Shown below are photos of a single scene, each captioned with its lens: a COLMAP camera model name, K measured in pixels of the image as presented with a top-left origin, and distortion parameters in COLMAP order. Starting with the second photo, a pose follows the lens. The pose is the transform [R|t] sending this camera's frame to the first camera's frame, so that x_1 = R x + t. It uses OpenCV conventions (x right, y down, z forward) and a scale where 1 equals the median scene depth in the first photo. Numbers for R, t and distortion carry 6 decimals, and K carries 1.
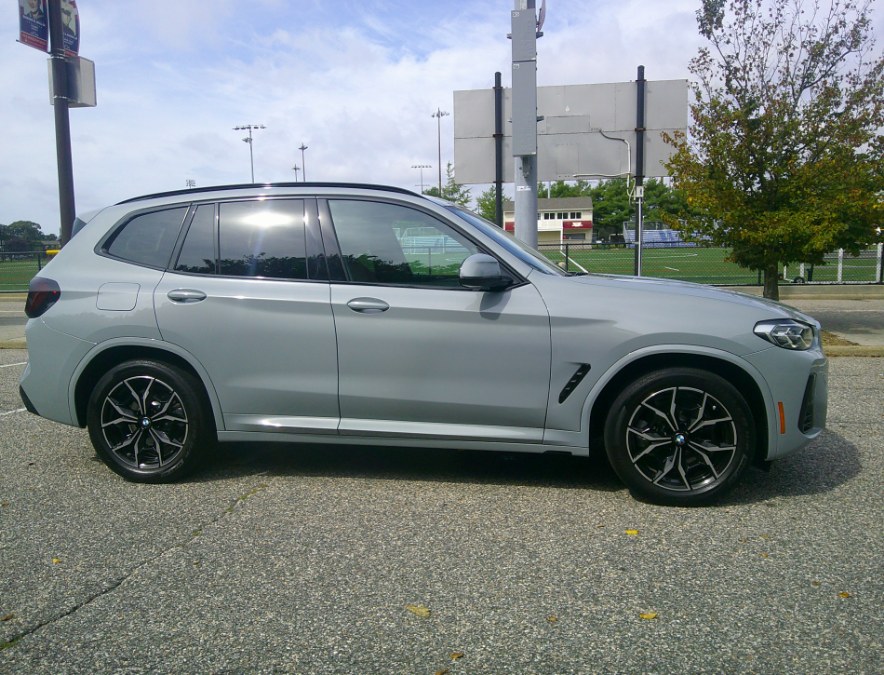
lens RADIAL K [[742.8, 0, 441.4], [0, 742.8, 343.1], [0, 0, 1]] dist [0.029693, -0.080870]
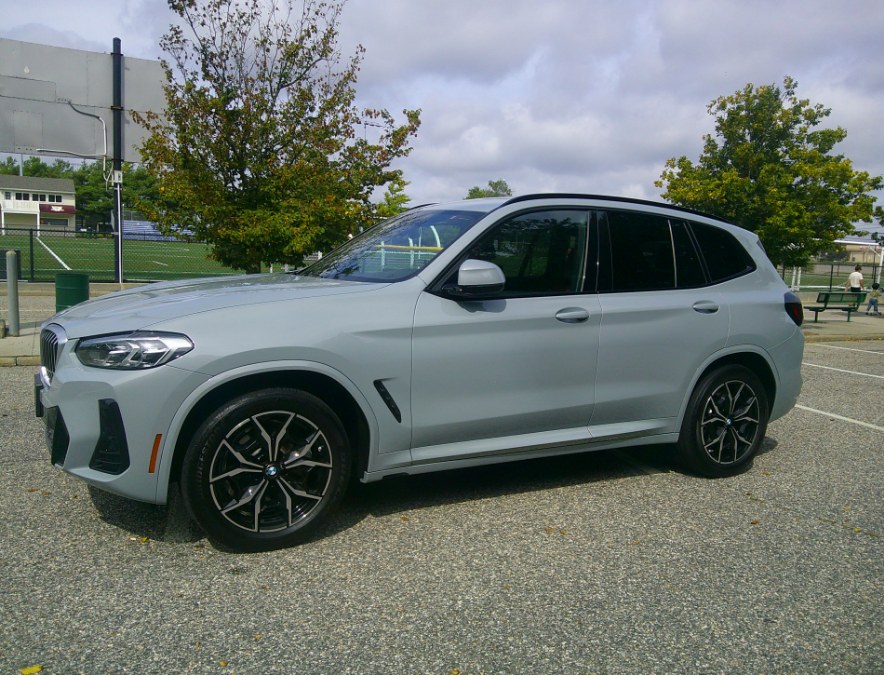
lens RADIAL K [[742.8, 0, 441.4], [0, 742.8, 341.0], [0, 0, 1]] dist [0.029693, -0.080870]
pose [[0.795434, -0.023334, 0.605591, 0.125329], [0.020674, 0.999722, 0.011365, -0.029400], [-0.605688, 0.003480, 0.795695, 0.207823]]
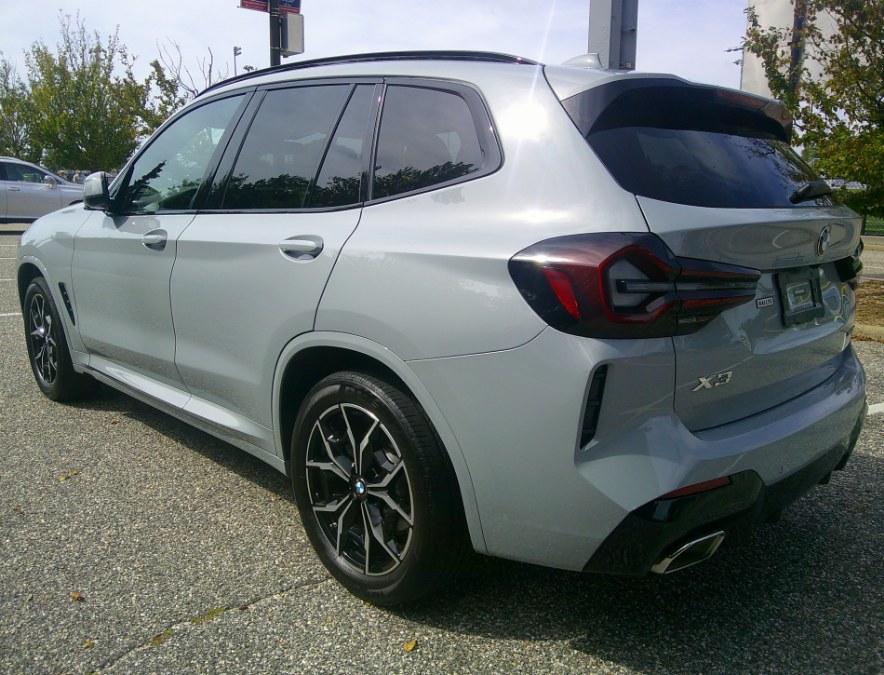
lens RADIAL K [[742.8, 0, 439.2], [0, 742.8, 344.2], [0, 0, 1]] dist [0.029693, -0.080870]
pose [[0.786673, 0.151237, -0.598559, 1.479266], [-0.094308, 0.987590, 0.125586, -0.064274], [0.610124, -0.042346, 0.791173, 0.441093]]
